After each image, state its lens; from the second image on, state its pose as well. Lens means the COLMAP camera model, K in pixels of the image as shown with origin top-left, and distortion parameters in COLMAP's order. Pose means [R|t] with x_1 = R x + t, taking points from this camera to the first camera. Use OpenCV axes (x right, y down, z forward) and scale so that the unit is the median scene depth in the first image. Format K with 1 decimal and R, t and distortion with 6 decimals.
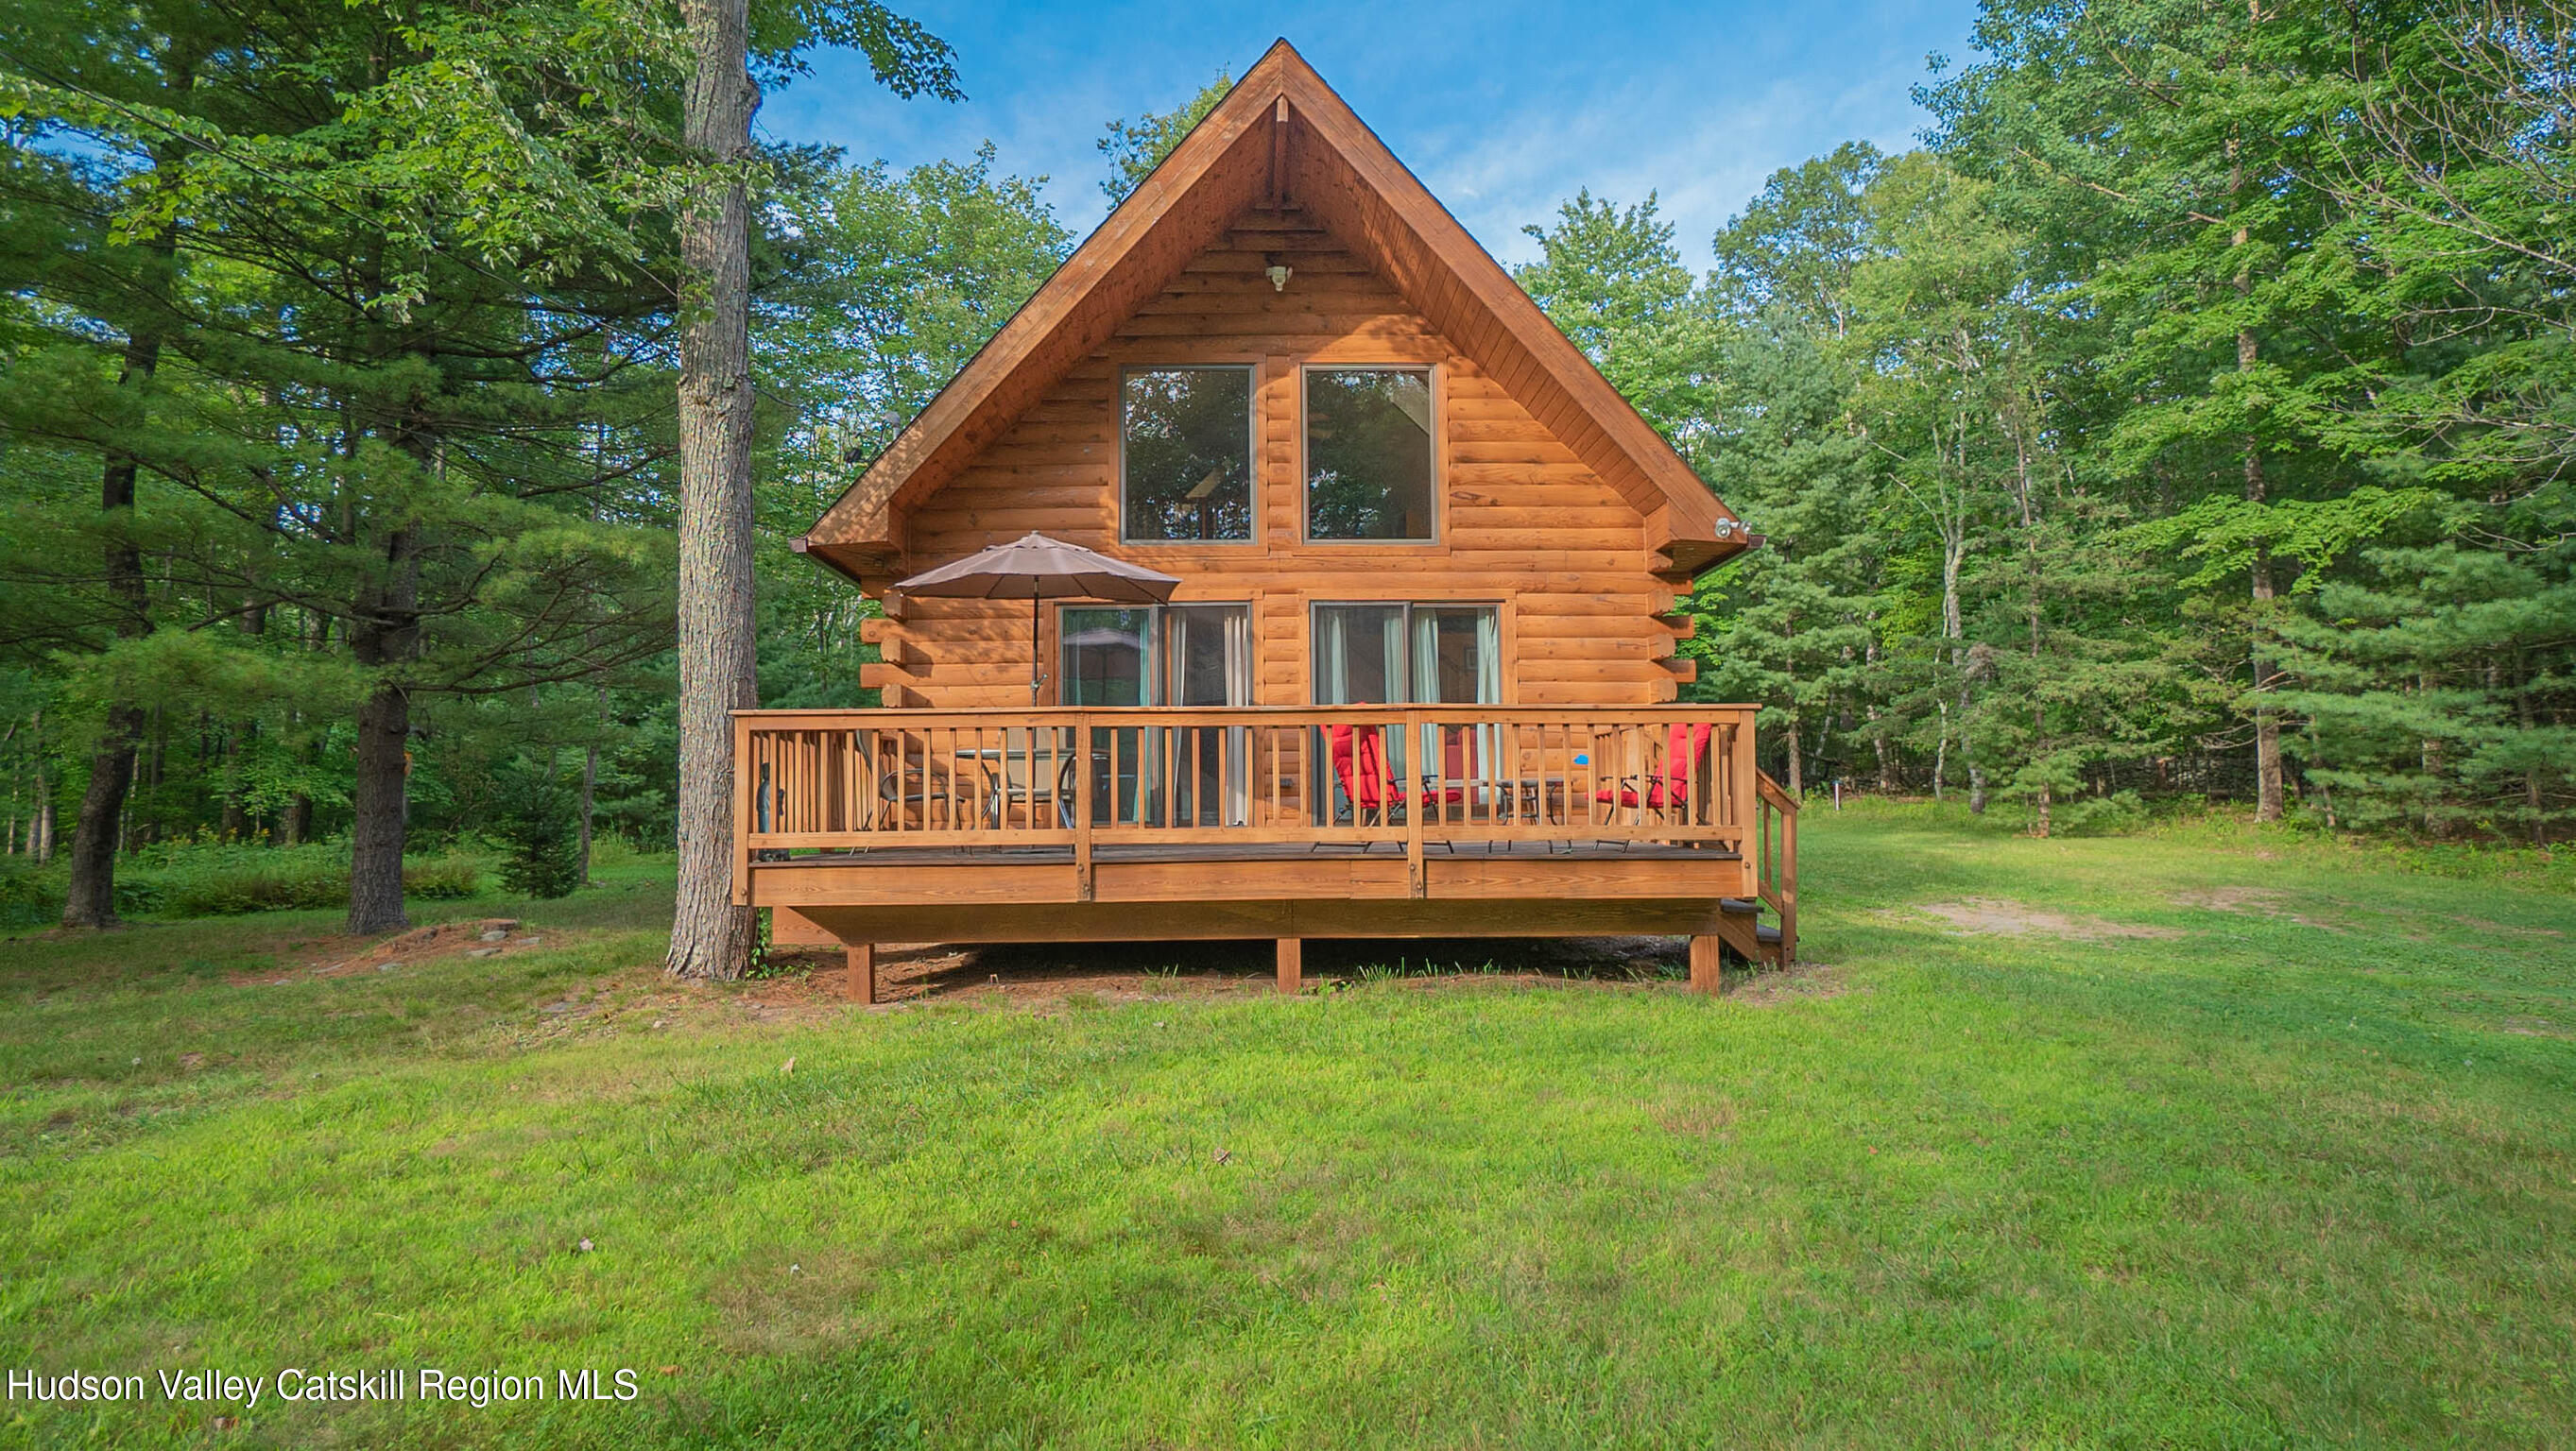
lens RADIAL K [[1378.0, 0, 1281.6], [0, 1378.0, 723.8], [0, 0, 1]] dist [-0.028592, 0.013728]
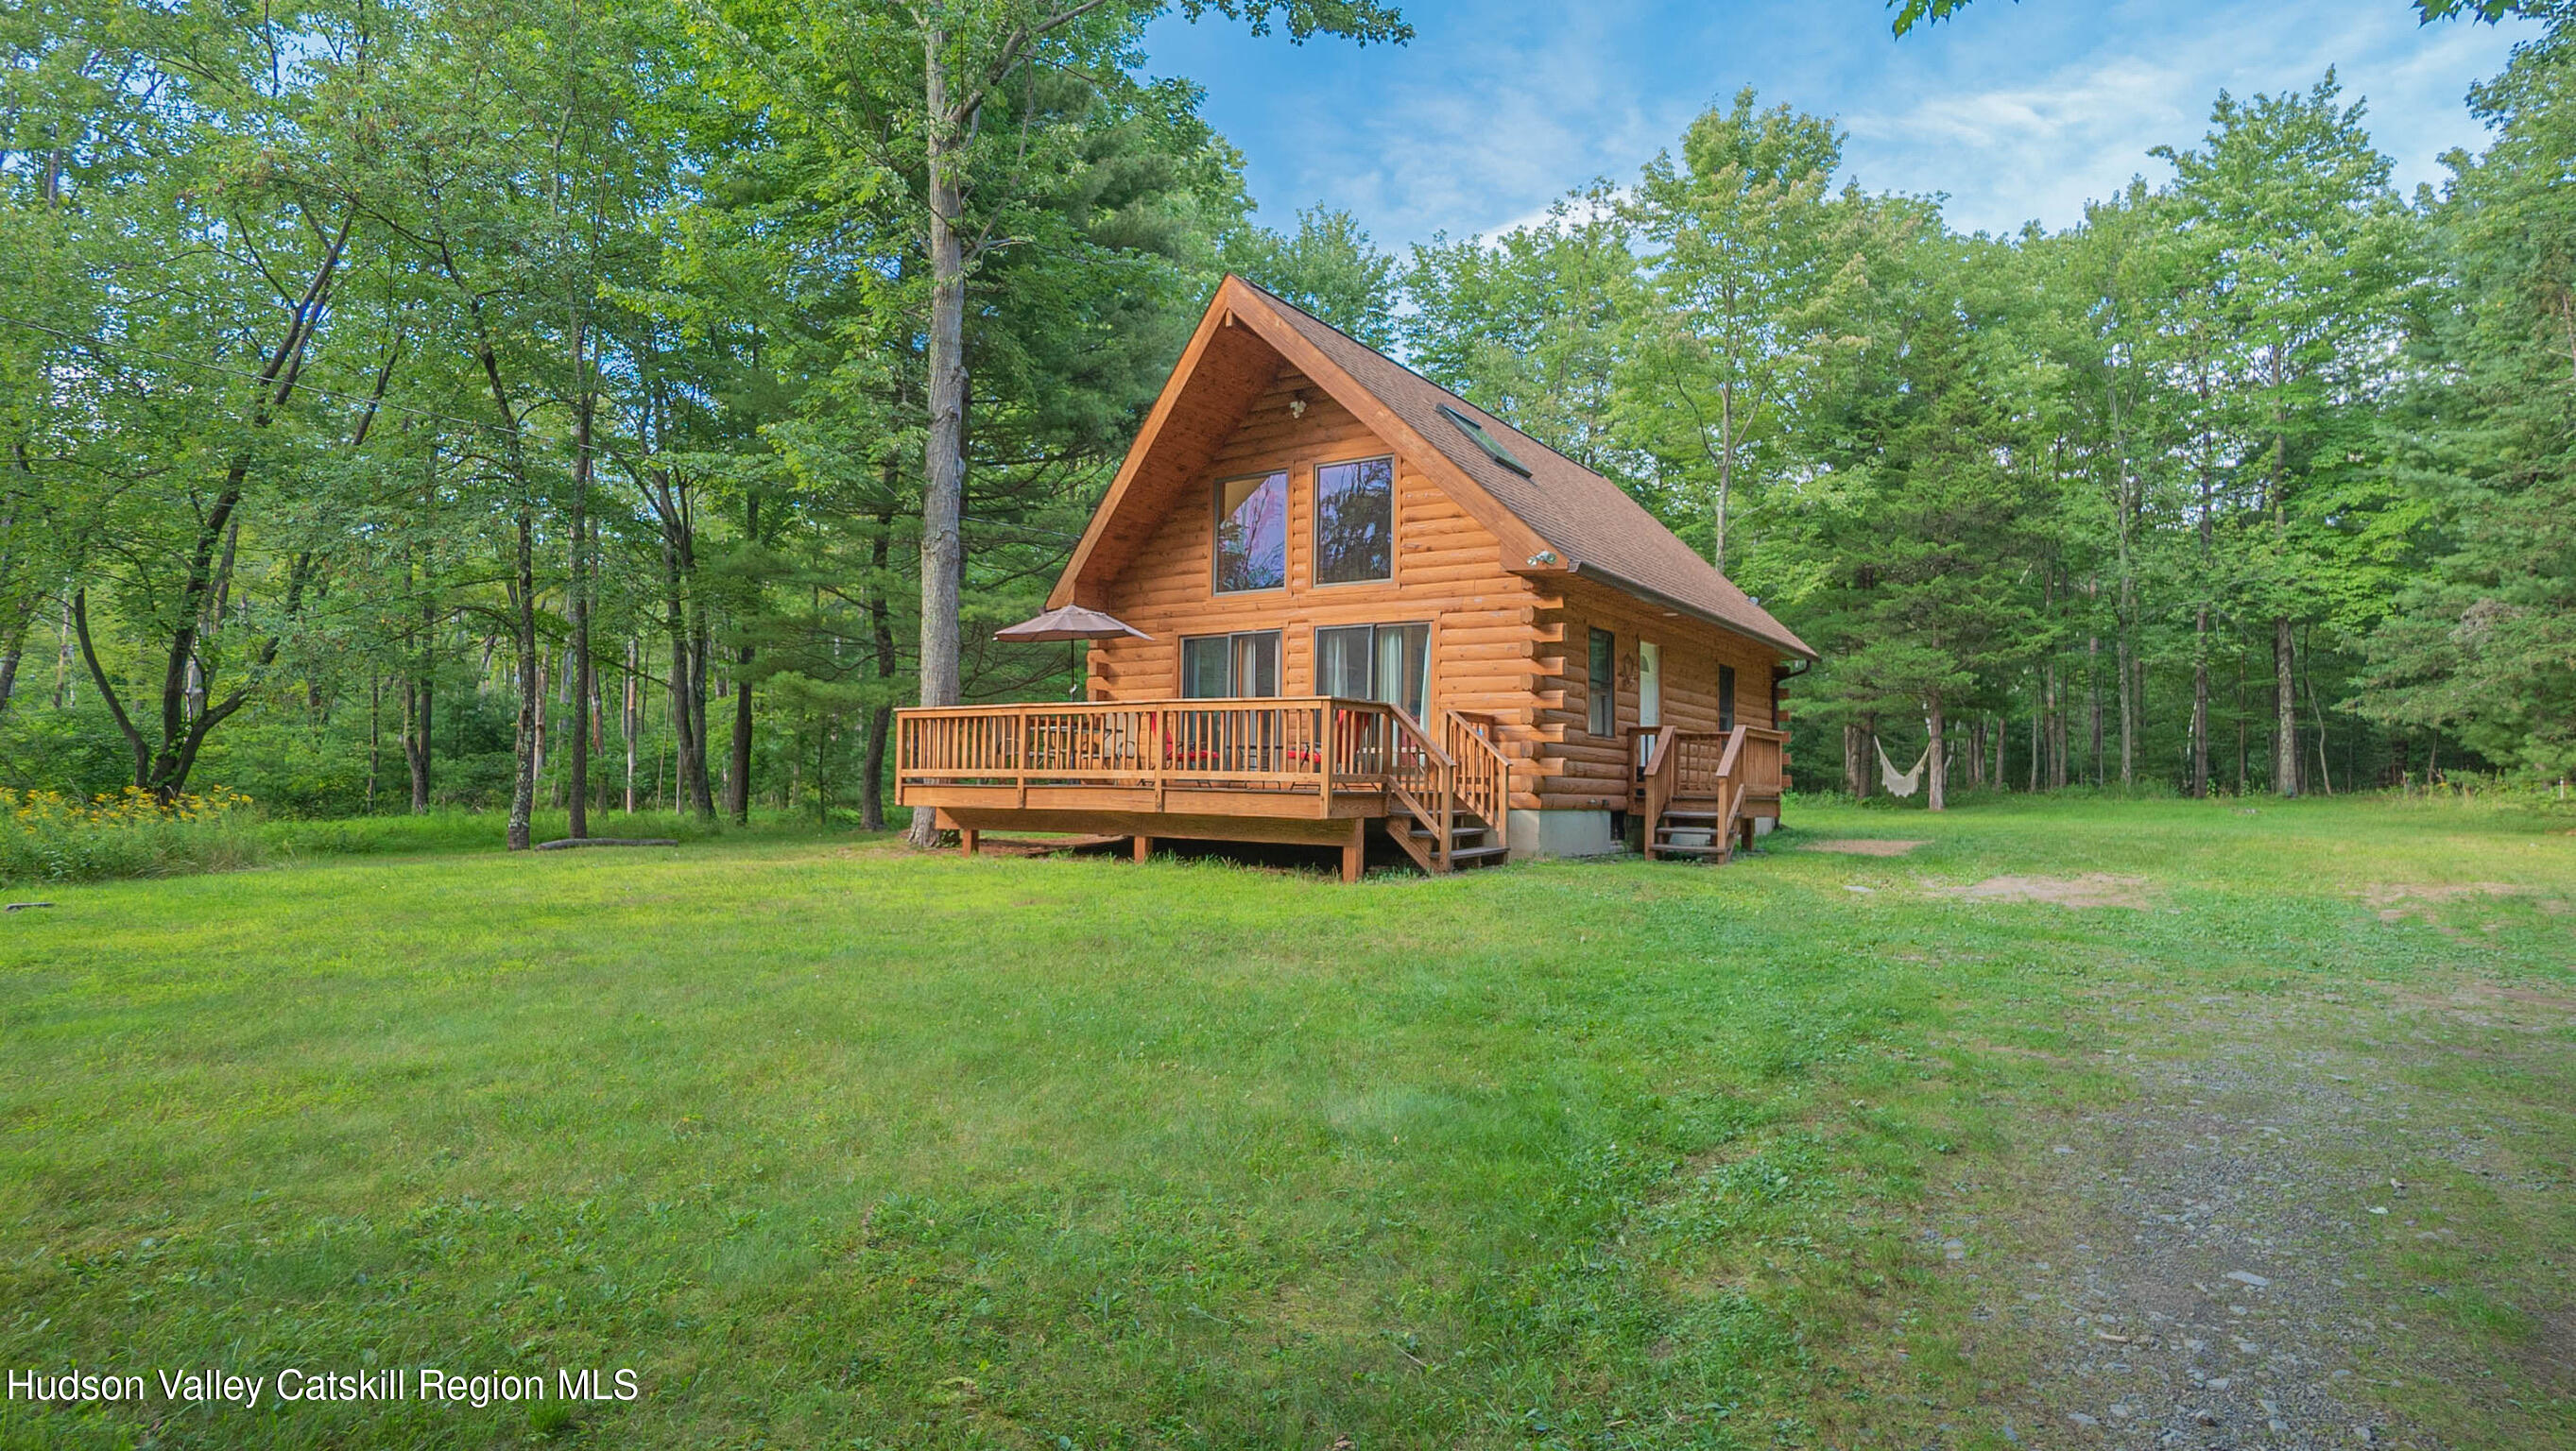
lens RADIAL K [[1378.0, 0, 1301.7], [0, 1378.0, 729.9], [0, 0, 1]] dist [-0.028592, 0.013728]
pose [[0.813789, -0.001222, -0.581159, 0.866688], [0.011689, 0.999830, 0.014266, 0.000187], [0.581043, -0.018403, 0.813665, -0.211520]]
